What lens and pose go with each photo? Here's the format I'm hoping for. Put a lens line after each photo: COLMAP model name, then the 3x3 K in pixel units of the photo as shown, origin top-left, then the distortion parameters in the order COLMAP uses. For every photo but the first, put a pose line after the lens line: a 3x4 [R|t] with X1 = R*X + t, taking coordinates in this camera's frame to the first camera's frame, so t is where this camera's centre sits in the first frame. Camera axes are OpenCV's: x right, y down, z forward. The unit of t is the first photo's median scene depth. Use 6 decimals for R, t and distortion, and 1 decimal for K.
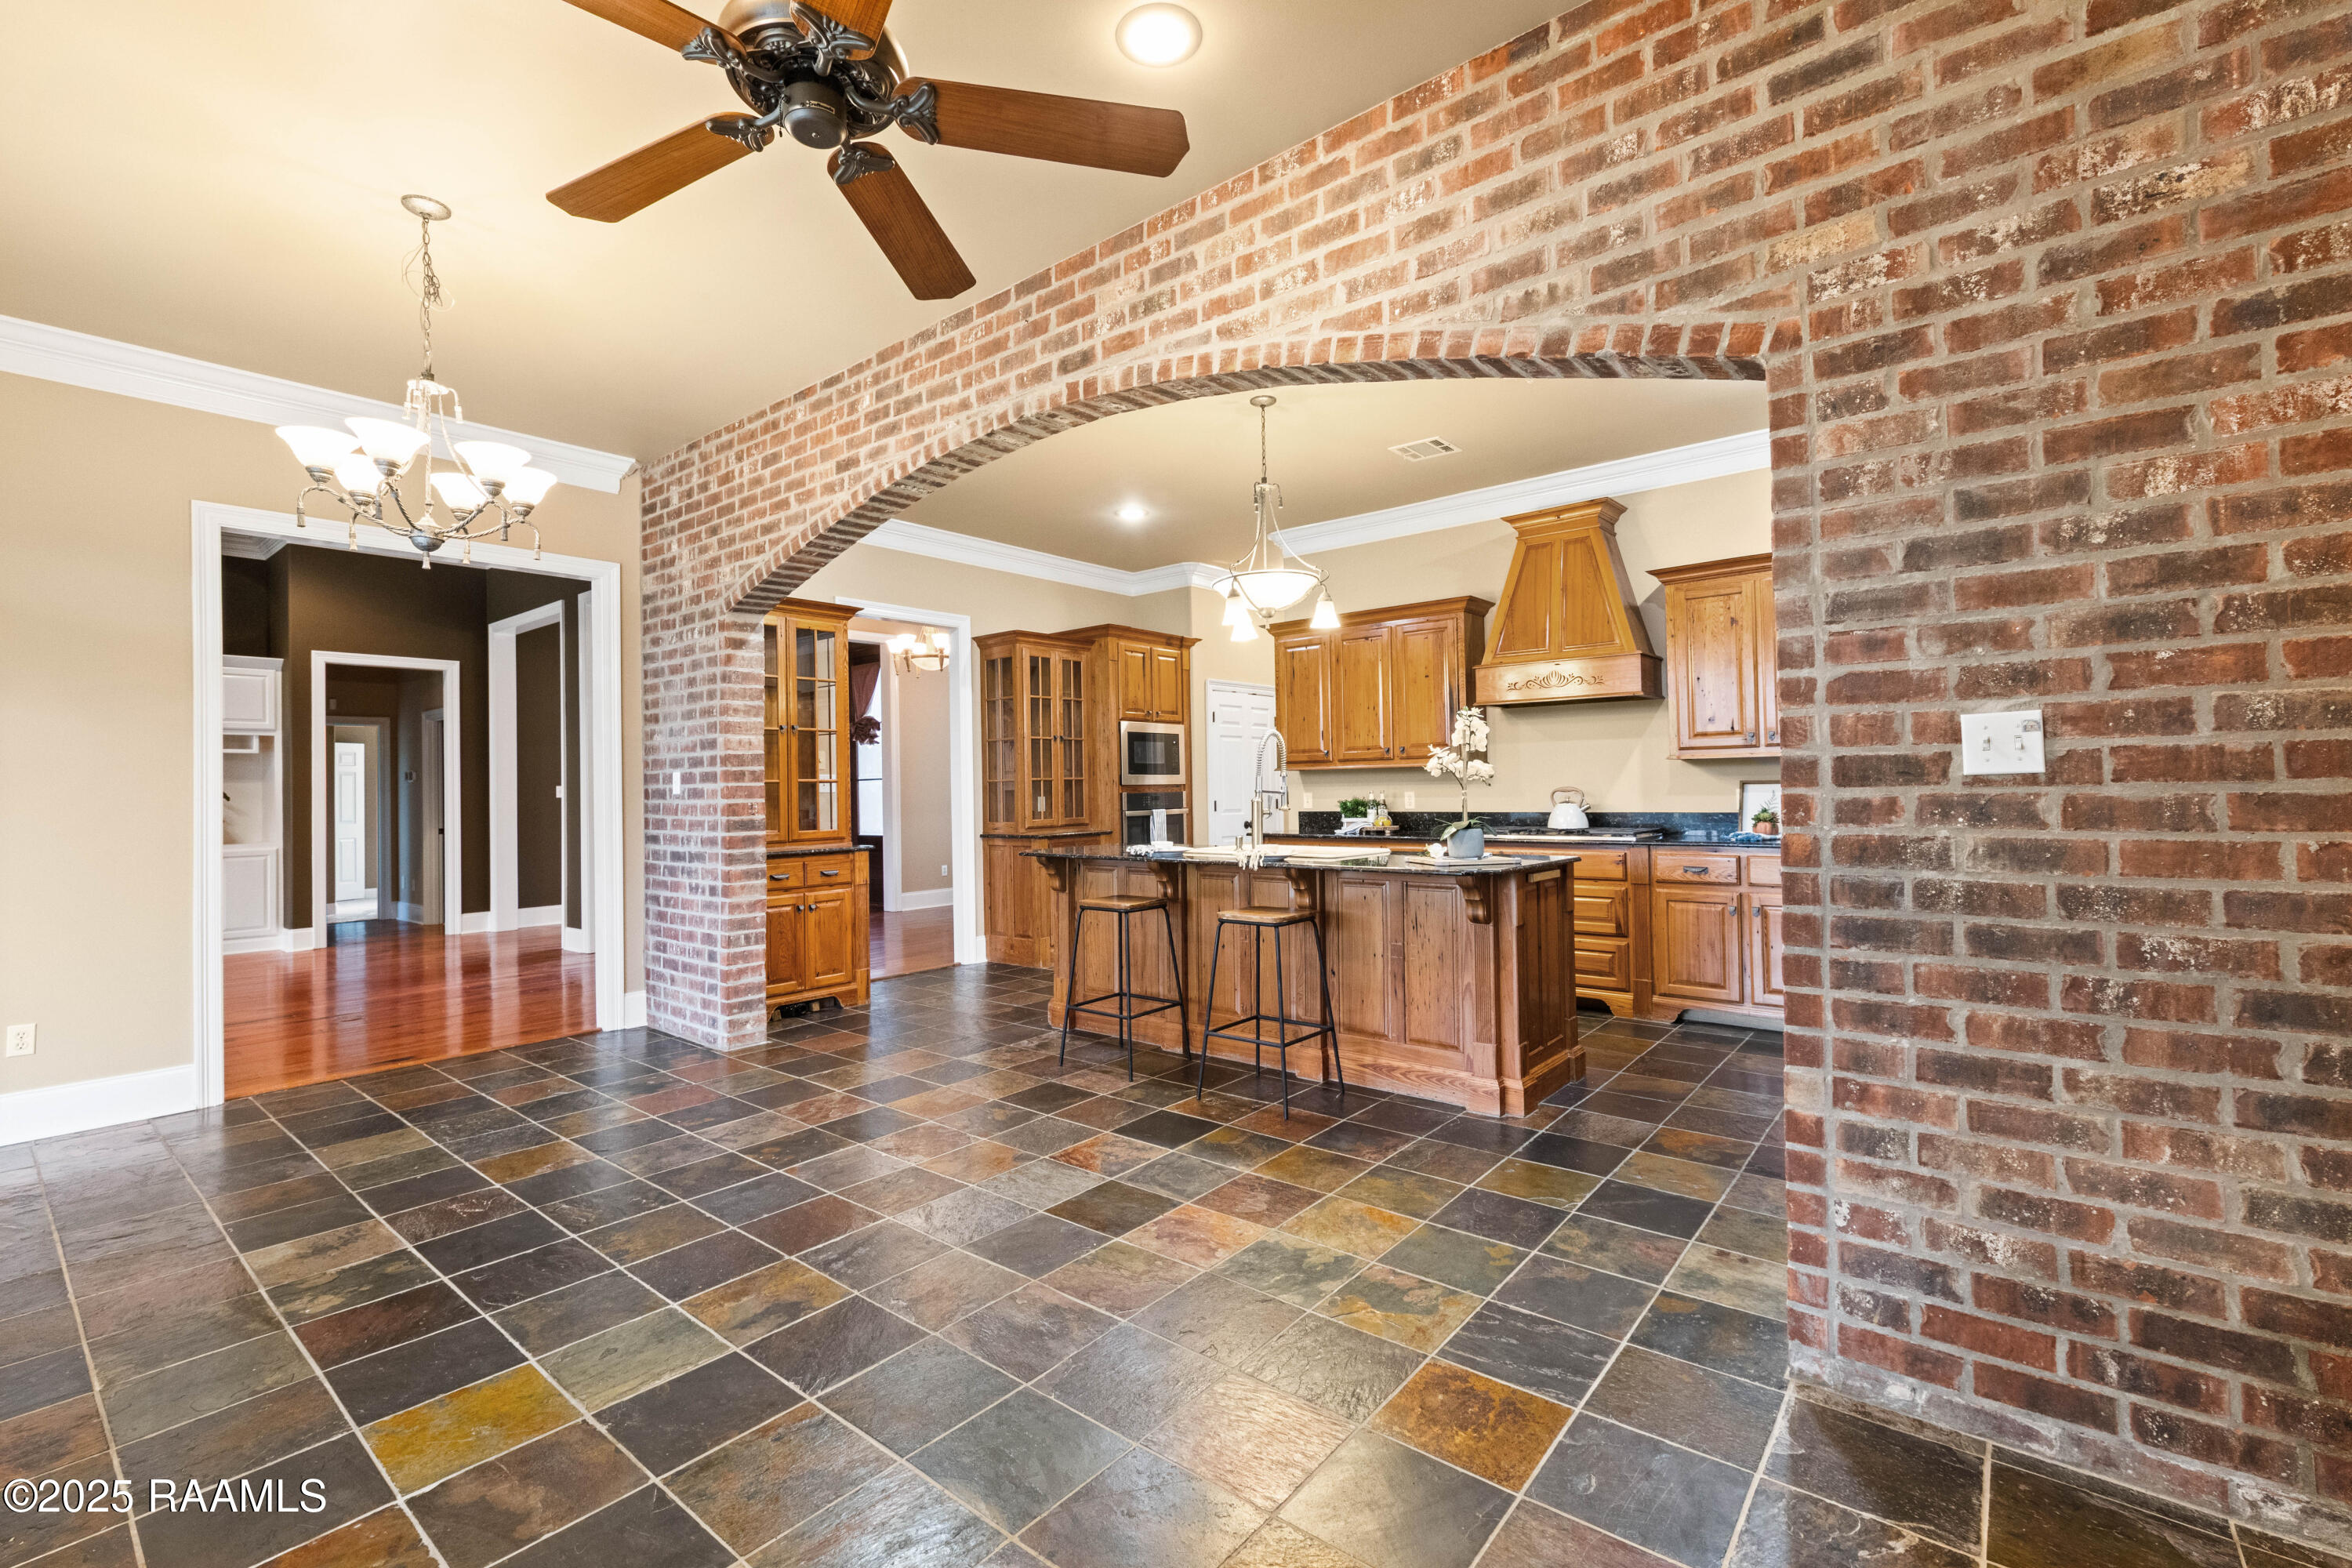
lens RADIAL K [[1020.6, 0, 1158.7], [0, 1020.6, 778.5], [0, 0, 1]] dist [0.007648, -0.001985]
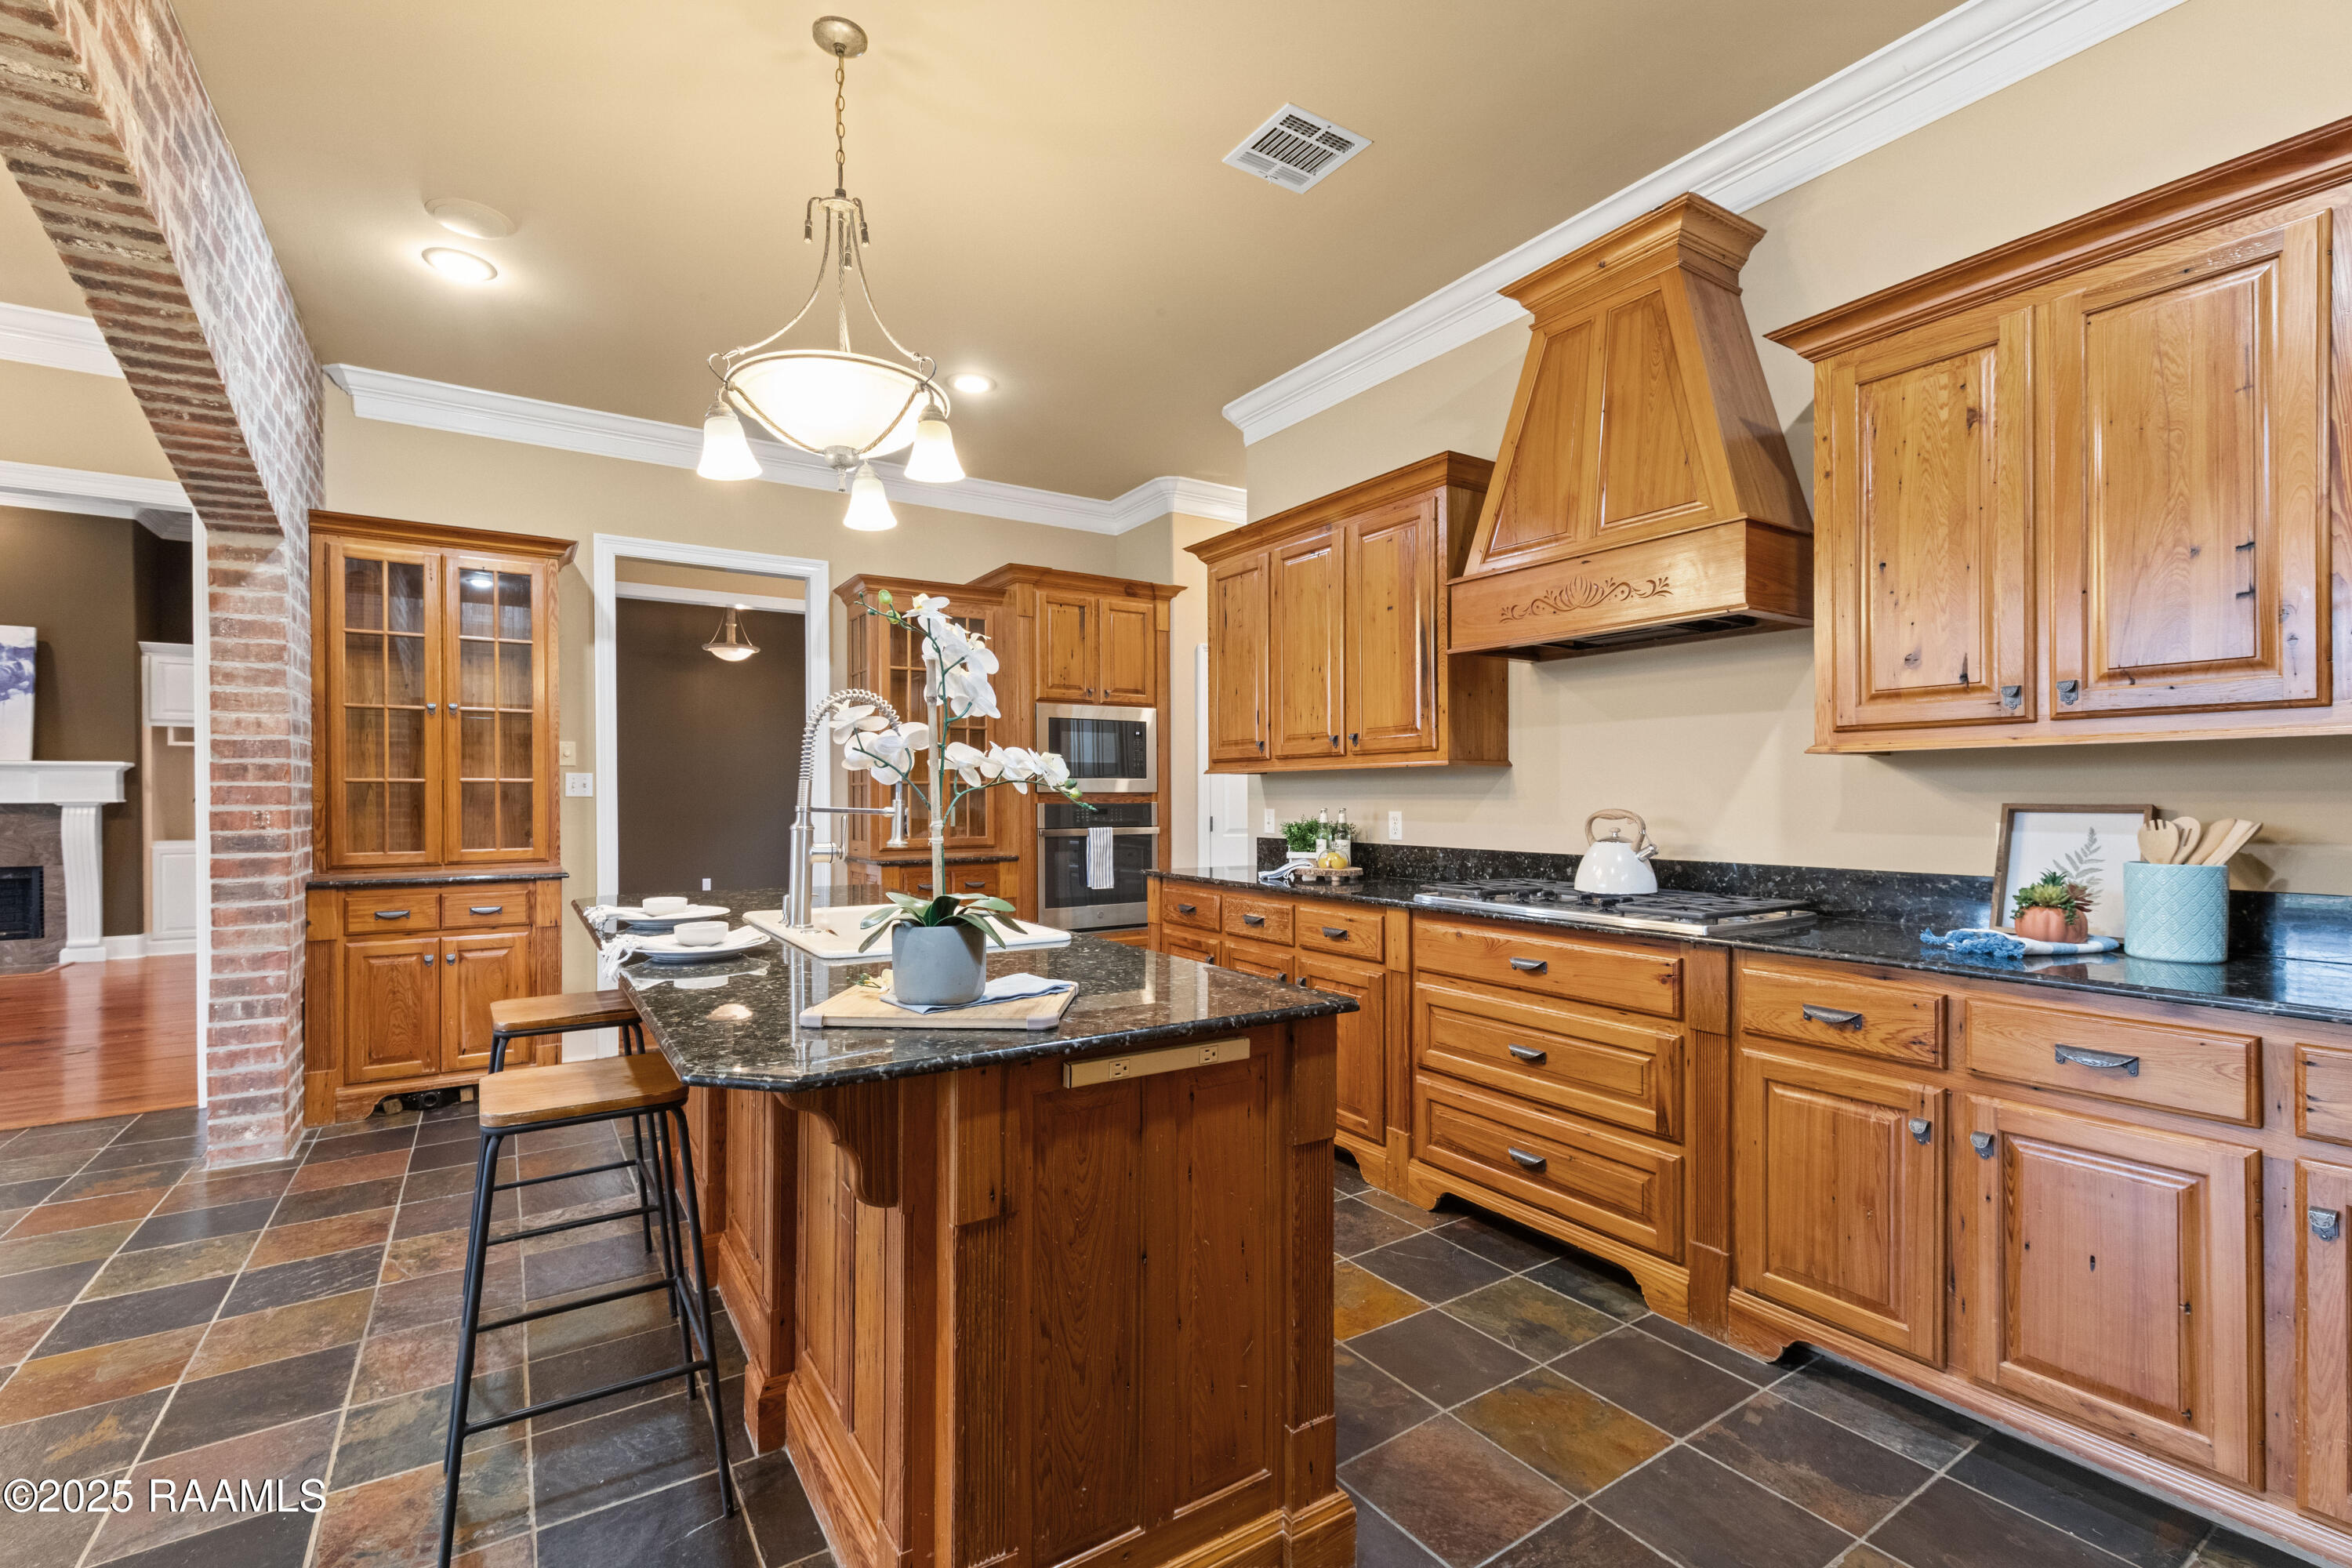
lens RADIAL K [[1020.6, 0, 1162.6], [0, 1020.6, 803.6], [0, 0, 1]] dist [0.007648, -0.001985]
pose [[0.955967, 0.017872, -0.292929, 0.335354], [-0.012205, 0.999702, 0.021164, -0.002490], [0.293220, -0.016657, 0.955900, 0.455880]]
